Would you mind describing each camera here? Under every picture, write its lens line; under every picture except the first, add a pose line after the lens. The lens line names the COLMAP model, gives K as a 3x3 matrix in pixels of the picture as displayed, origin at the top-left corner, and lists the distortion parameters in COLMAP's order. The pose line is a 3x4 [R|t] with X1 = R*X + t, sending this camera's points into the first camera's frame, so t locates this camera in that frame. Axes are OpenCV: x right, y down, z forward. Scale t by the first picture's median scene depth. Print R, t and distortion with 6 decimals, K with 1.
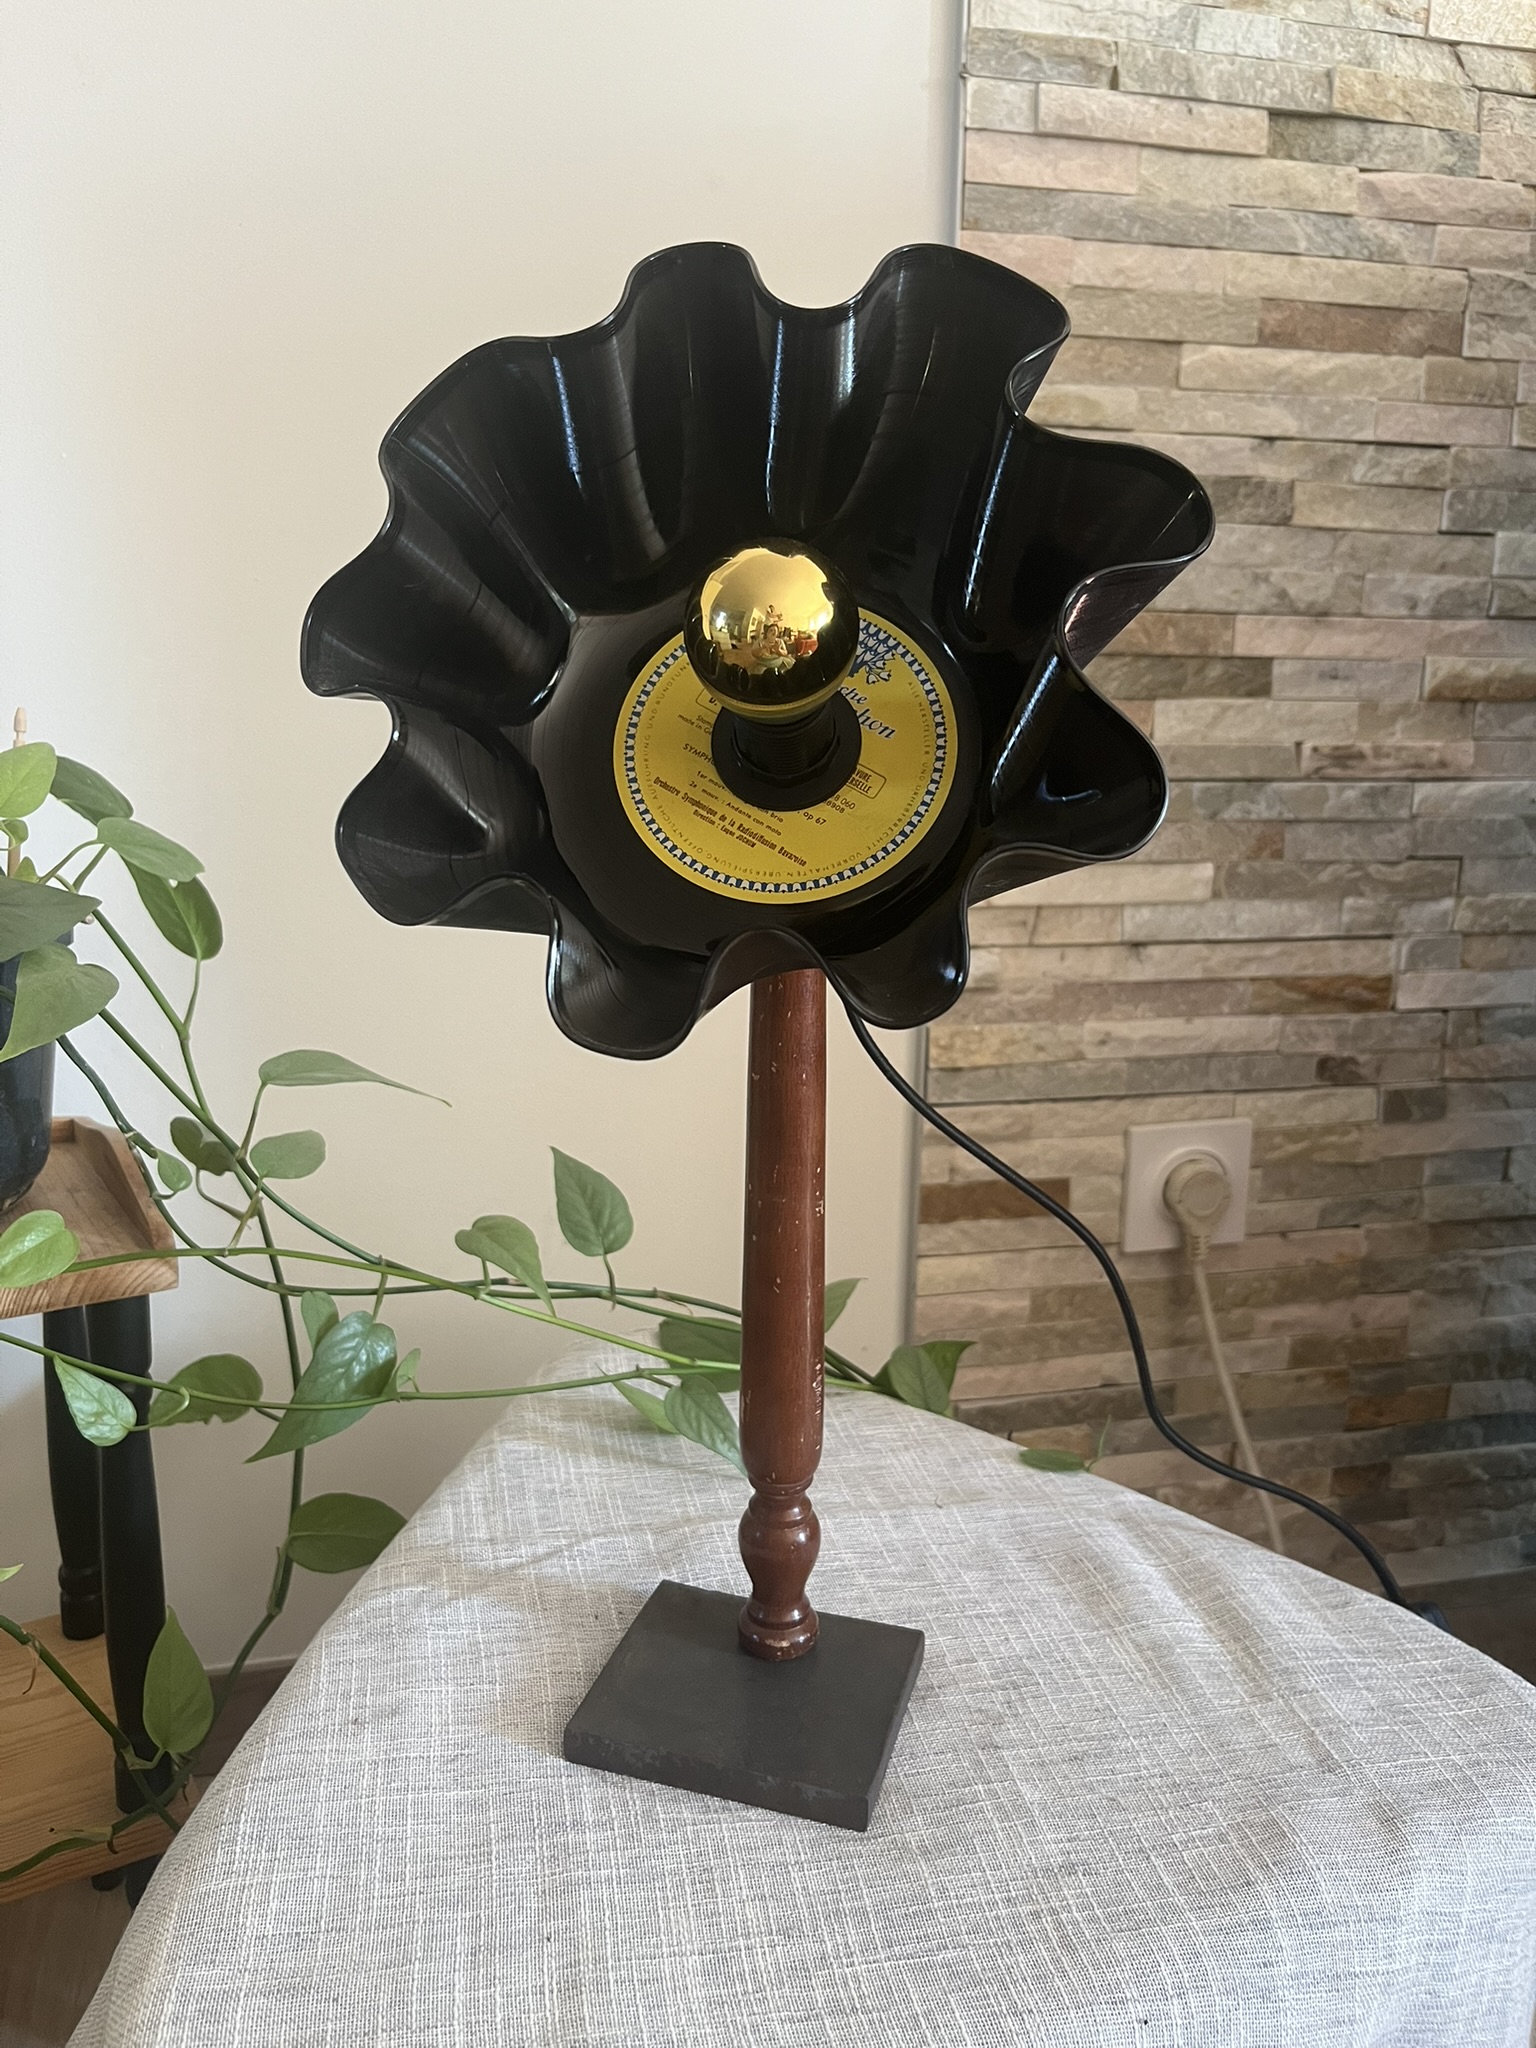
lens RADIAL K [[1574.1, 0, 762.1], [0, 1574.1, 1030.3], [0, 0, 1]] dist [0.067095, -0.113233]
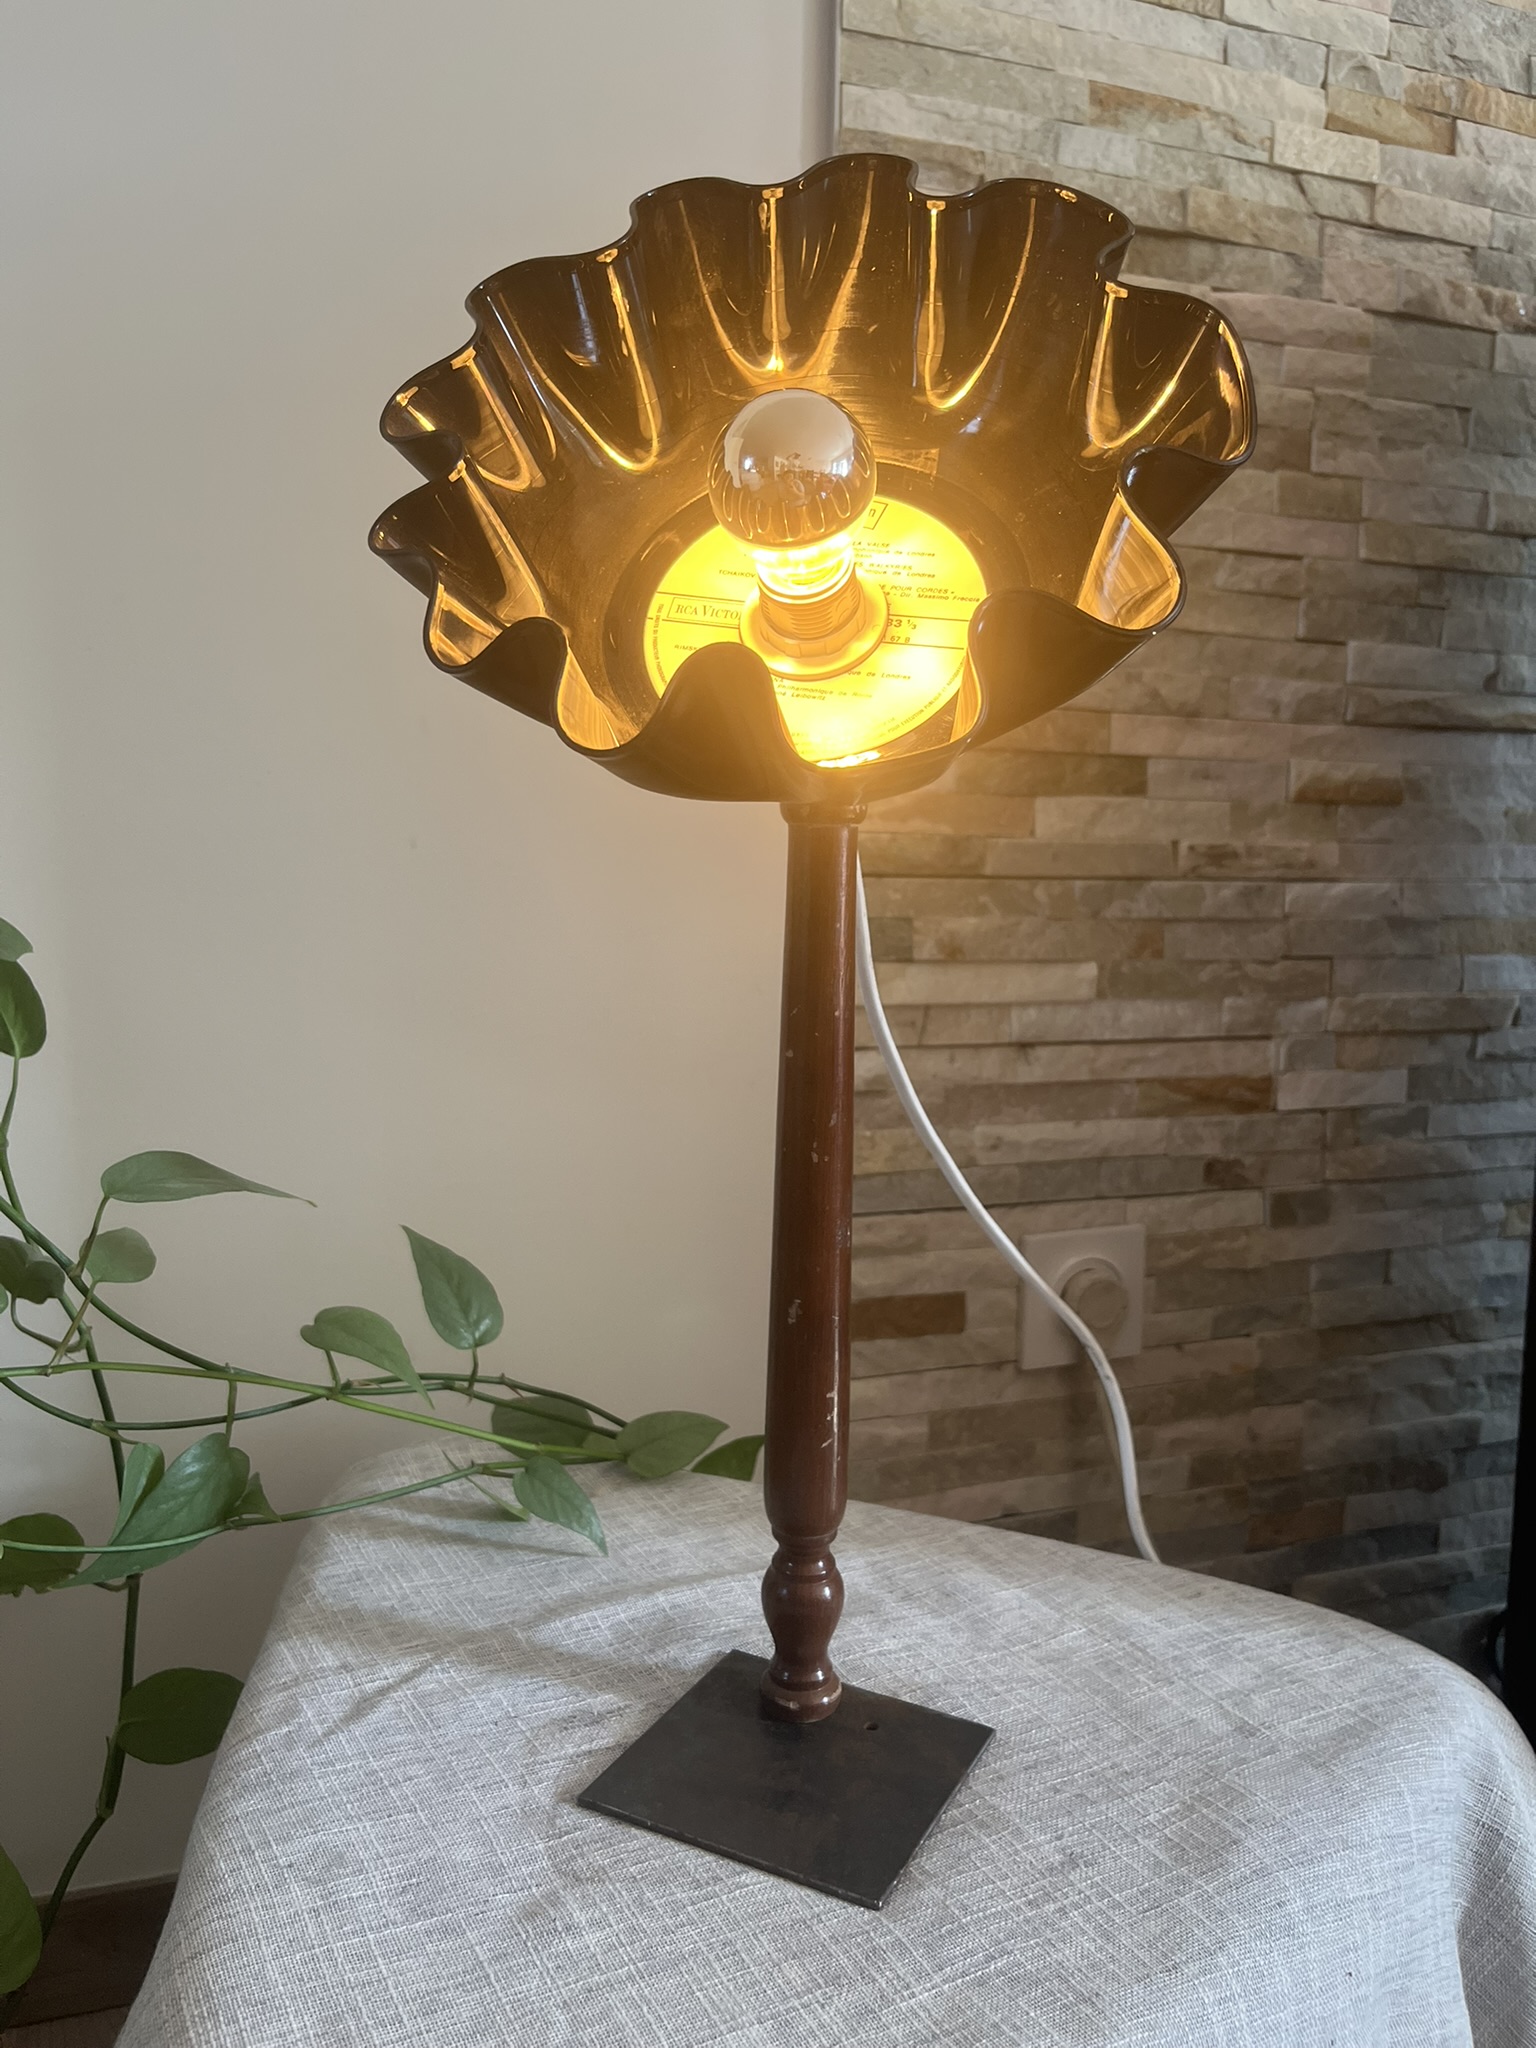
lens RADIAL K [[1574.1, 0, 768.6], [0, 1574.1, 1044.5], [0, 0, 1]] dist [0.067095, -0.113233]
pose [[0.991652, -0.013622, 0.128222, -0.045558], [0.026179, 0.994963, -0.096763, 0.036257], [-0.126259, 0.099312, 0.987014, 0.063692]]
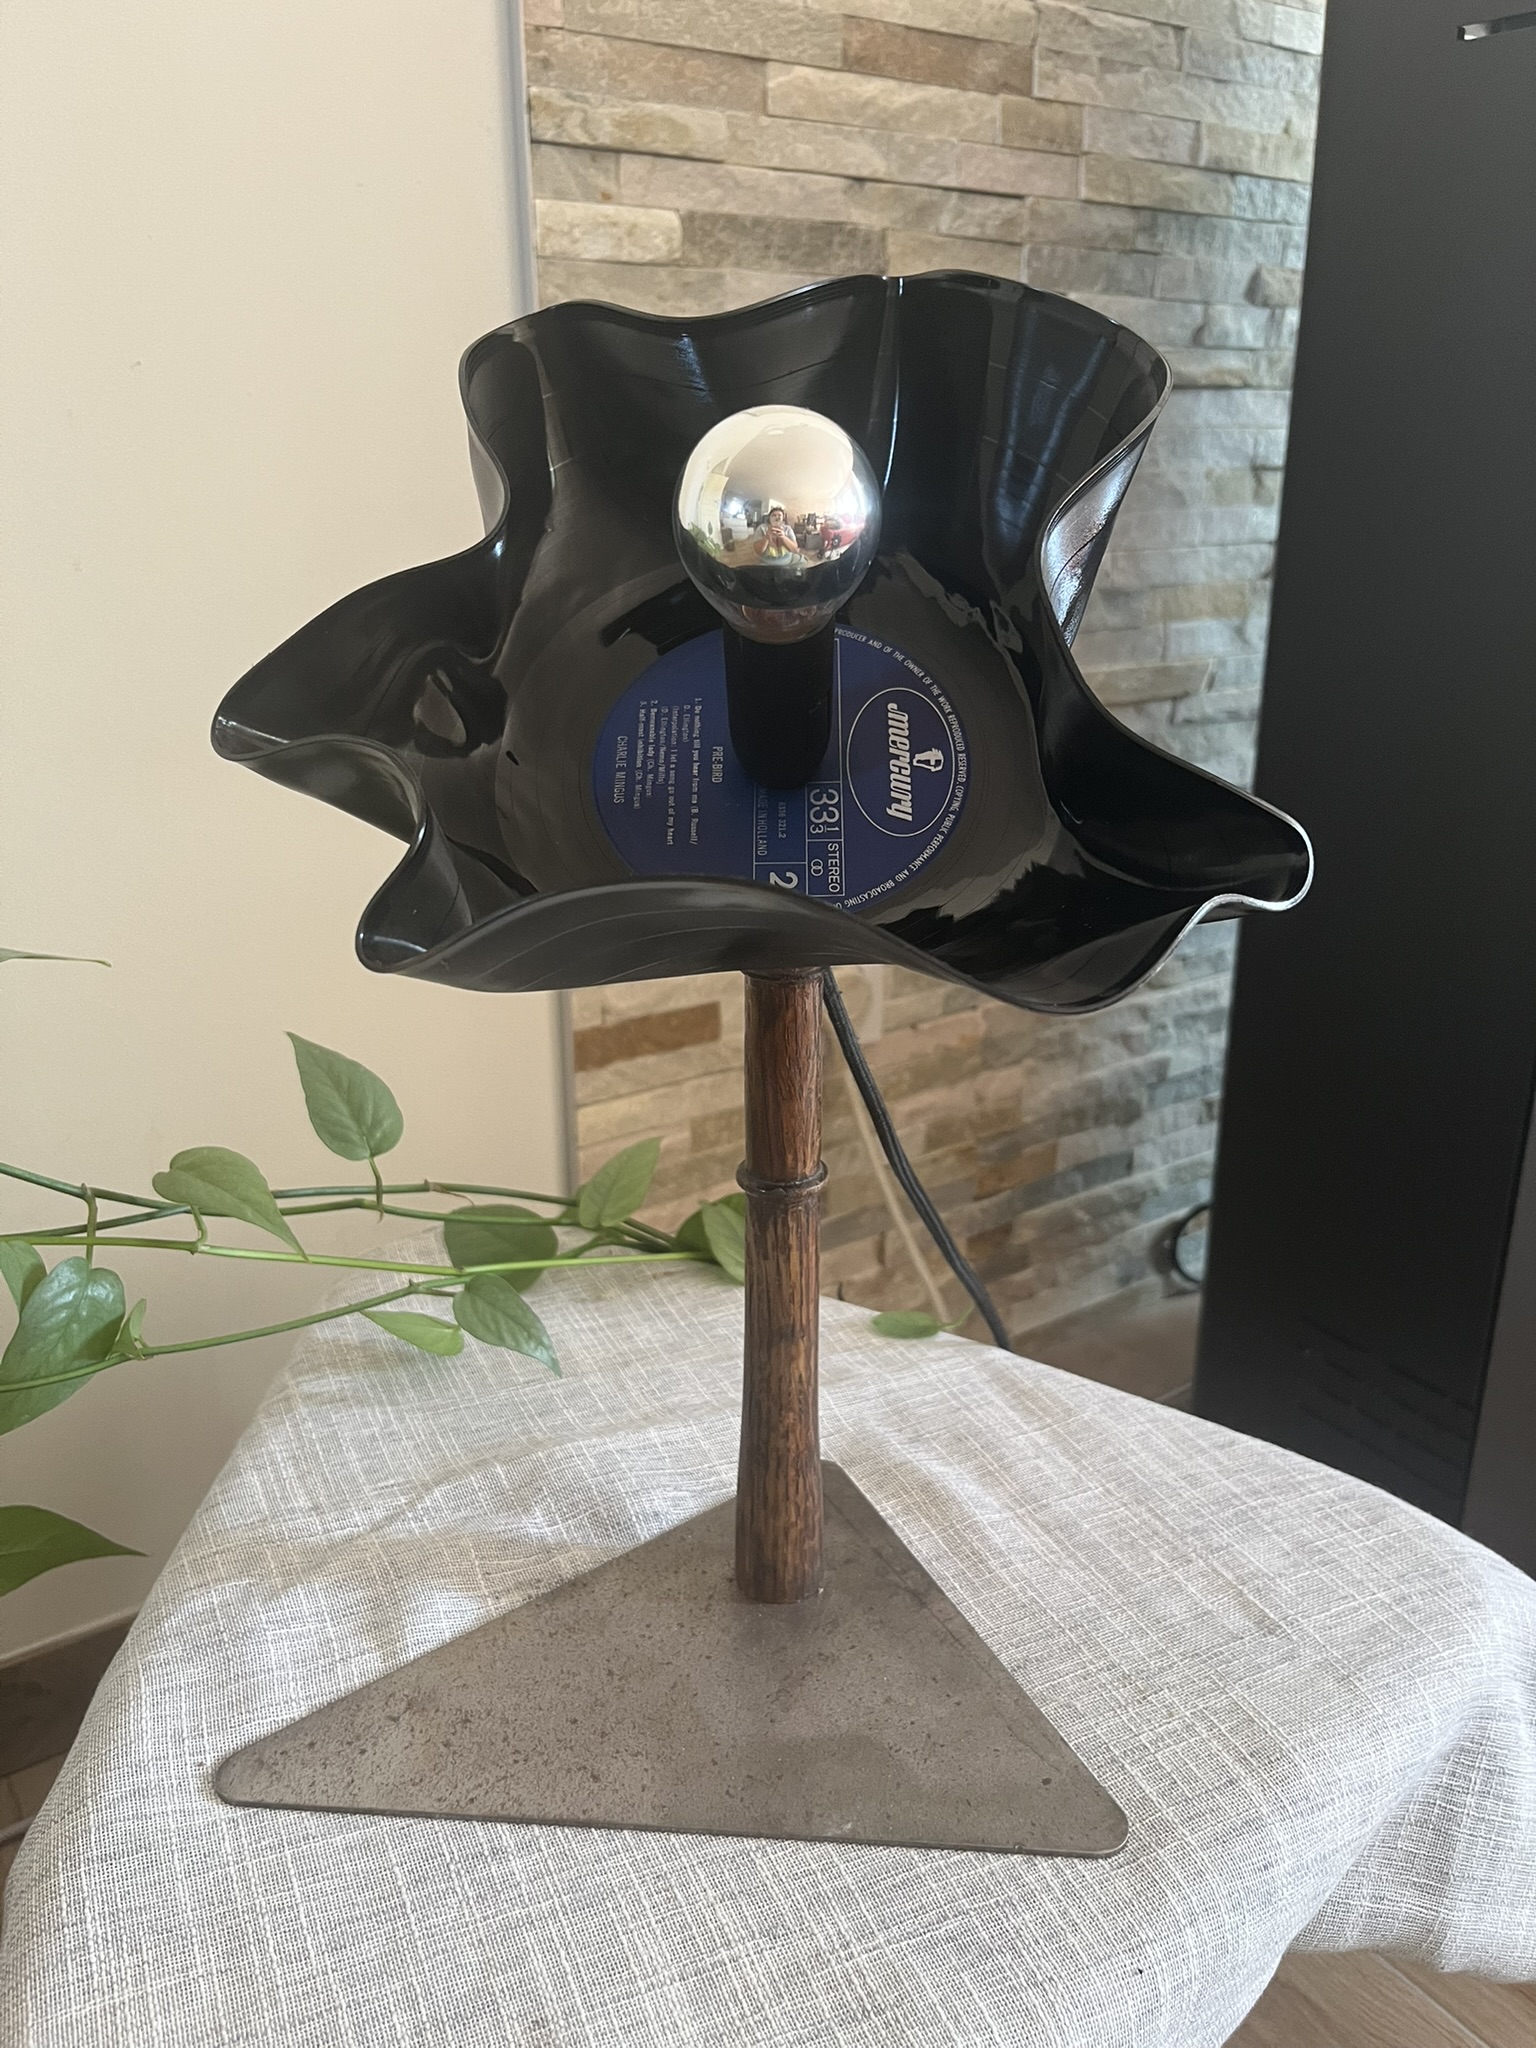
lens RADIAL K [[1574.1, 0, 779.9], [0, 1574.1, 1041.1], [0, 0, 1]] dist [0.067095, -0.113233]
pose [[0.931107, -0.141215, 0.336301, -0.100968], [0.093685, 0.983671, 0.153667, -0.027127], [-0.352510, -0.111574, 0.929133, 0.104052]]
